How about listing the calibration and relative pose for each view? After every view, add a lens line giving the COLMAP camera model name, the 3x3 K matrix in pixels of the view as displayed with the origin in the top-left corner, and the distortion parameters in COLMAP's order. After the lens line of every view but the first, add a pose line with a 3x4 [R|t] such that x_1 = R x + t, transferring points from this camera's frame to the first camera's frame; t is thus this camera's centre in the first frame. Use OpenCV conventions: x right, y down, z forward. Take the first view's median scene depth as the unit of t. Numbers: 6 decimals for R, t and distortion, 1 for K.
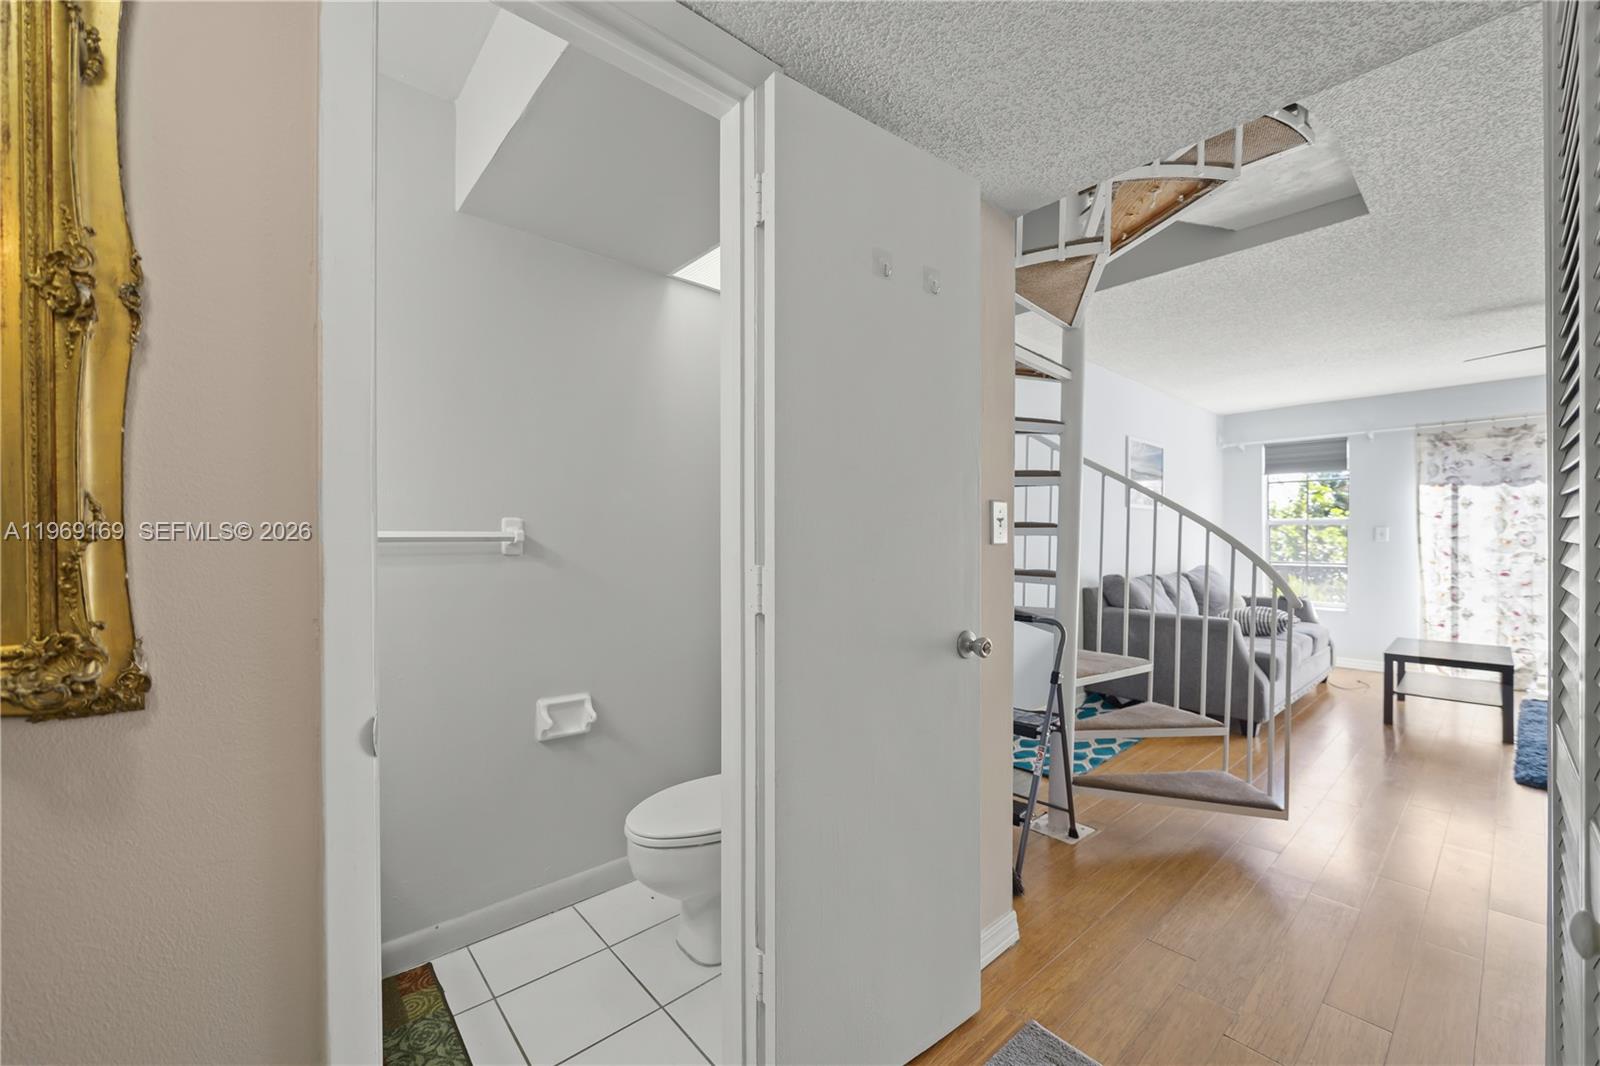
lens RADIAL K [[615.1, 0, 762.9], [0, 615.1, 537.4], [0, 0, 1]] dist [-0.003346, 0.000102]
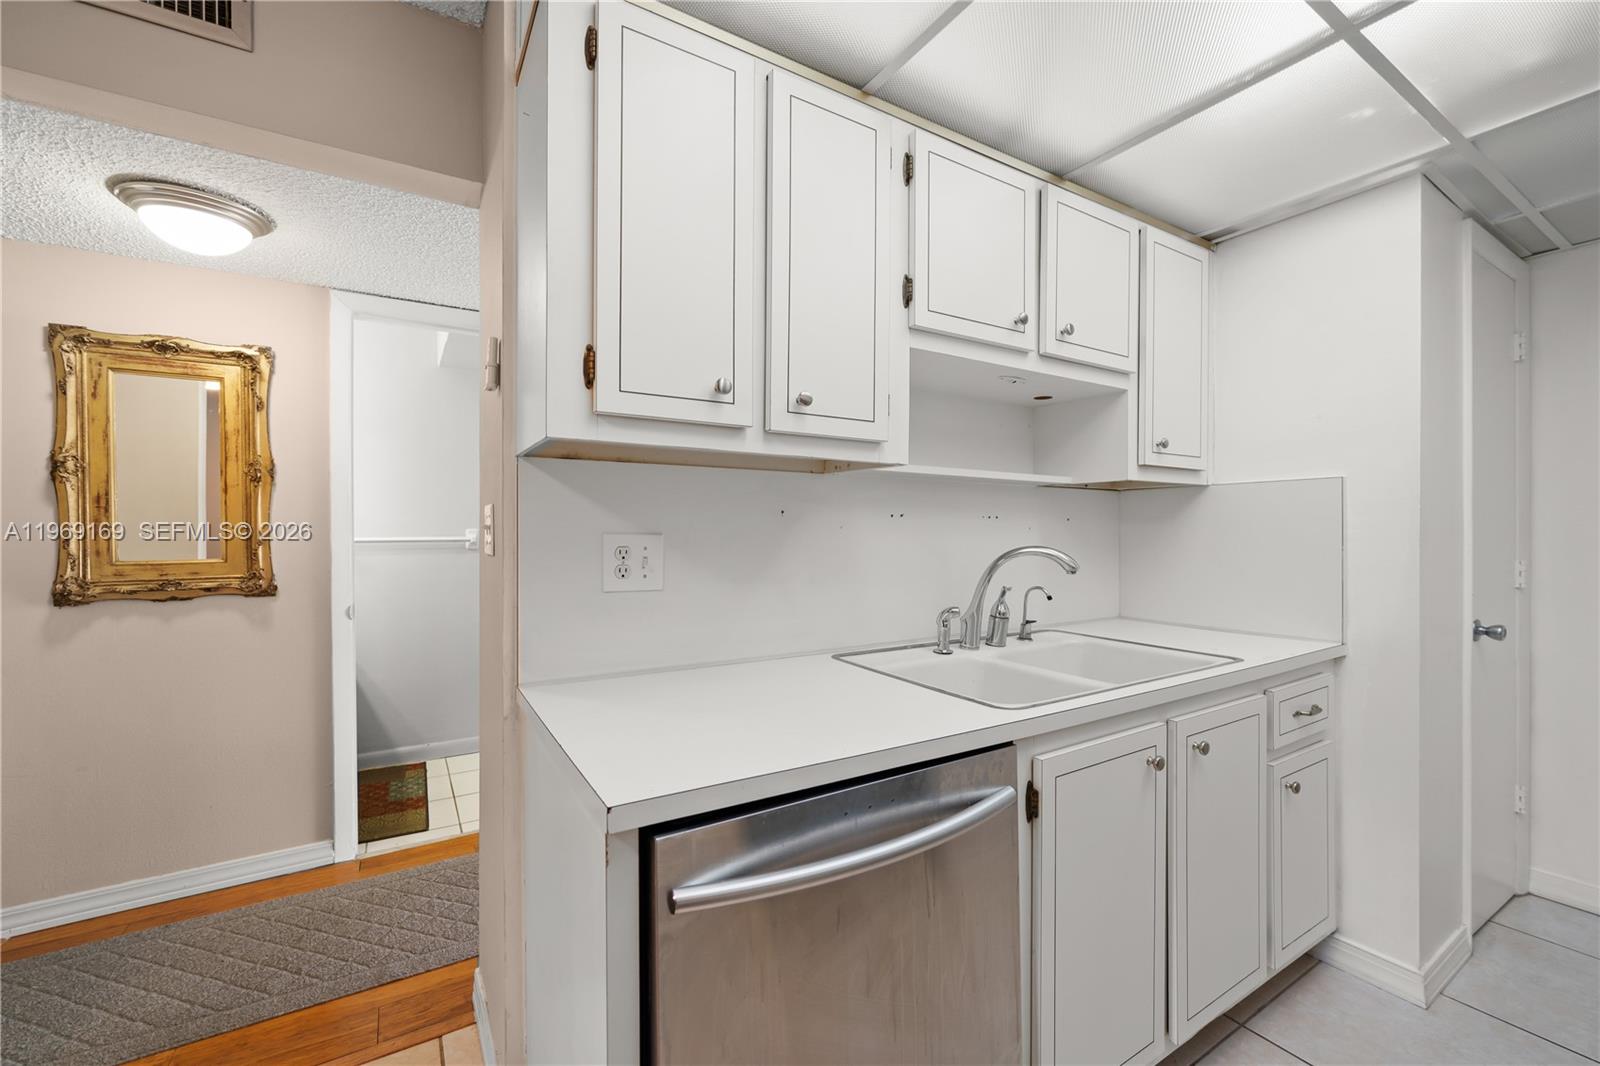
lens RADIAL K [[615.1, 0, 801.9], [0, 615.1, 532.7], [0, 0, 1]] dist [-0.003346, 0.000102]
pose [[0.991407, -0.005038, -0.130715, 2.298833], [0.004948, 0.999987, -0.001012, -0.042068], [0.130718, 0.000356, 0.991419, -1.959384]]
